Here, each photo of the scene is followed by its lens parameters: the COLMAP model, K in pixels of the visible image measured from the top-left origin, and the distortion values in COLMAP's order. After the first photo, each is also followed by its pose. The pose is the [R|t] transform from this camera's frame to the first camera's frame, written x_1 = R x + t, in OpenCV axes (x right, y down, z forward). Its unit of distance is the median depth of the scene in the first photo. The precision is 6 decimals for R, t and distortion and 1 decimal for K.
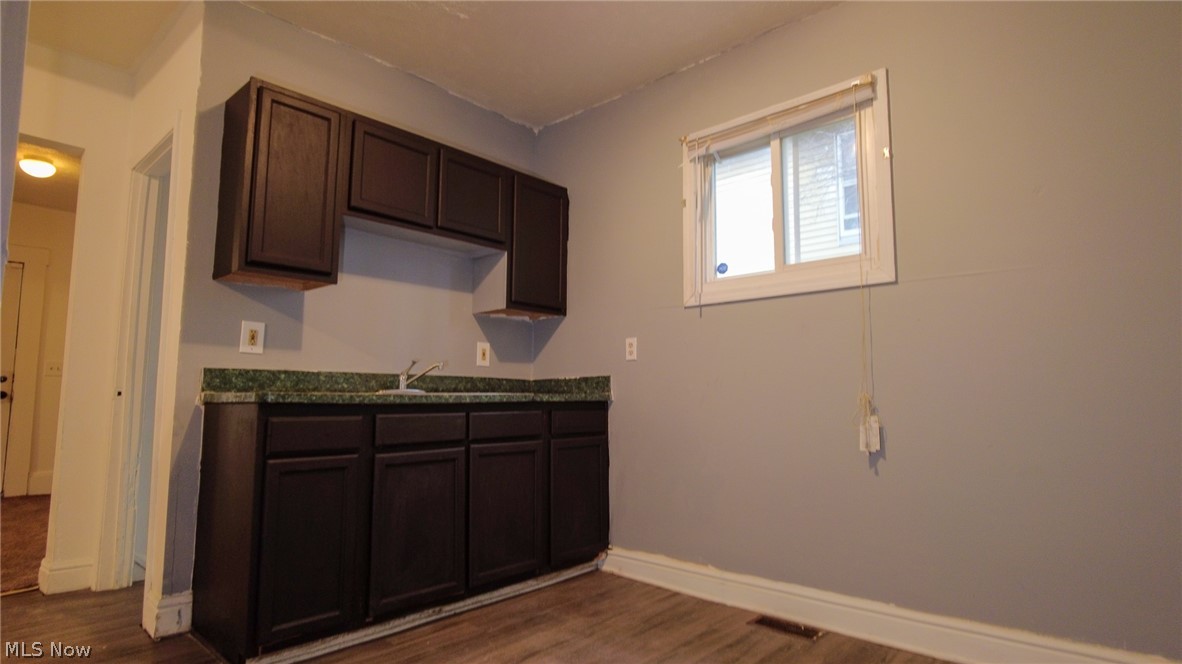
lens RADIAL K [[632.5, 0, 590.3], [0, 632.5, 336.3], [0, 0, 1]] dist [0.017275, -0.020234]
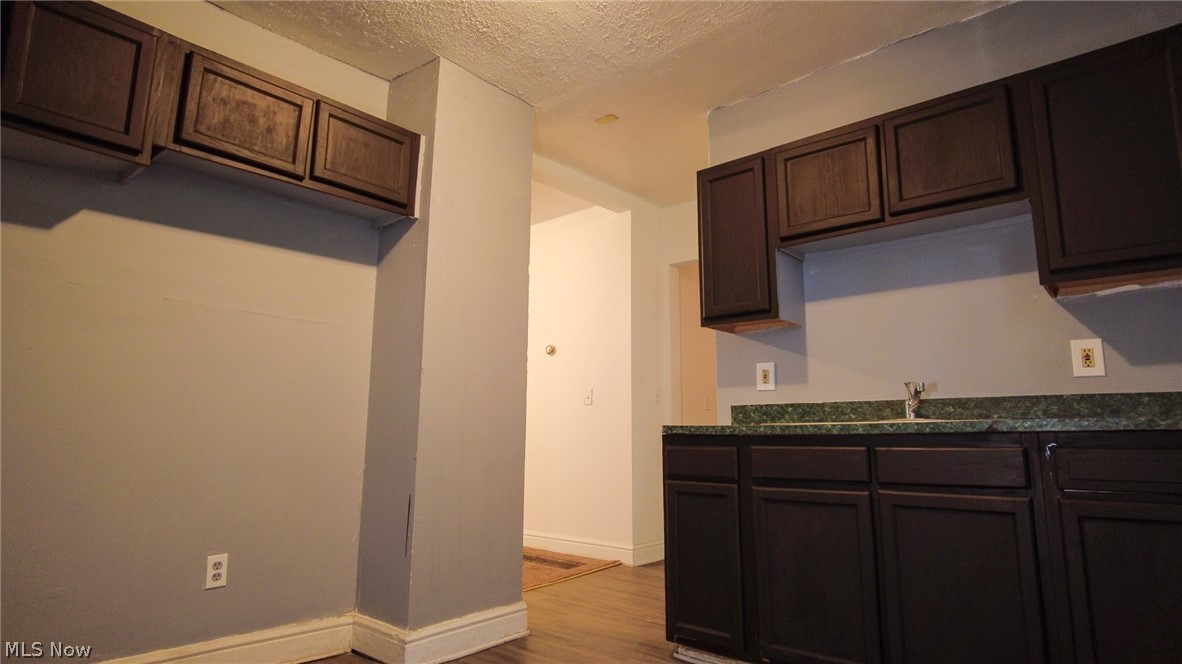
lens RADIAL K [[632.5, 0, 590.3], [0, 632.5, 336.3], [0, 0, 1]] dist [0.017275, -0.020234]
pose [[0.047872, -0.153983, -0.986913, 0.567416], [0.103536, 0.983489, -0.148426, 0.065524], [0.993473, -0.095076, 0.063024, 0.609020]]
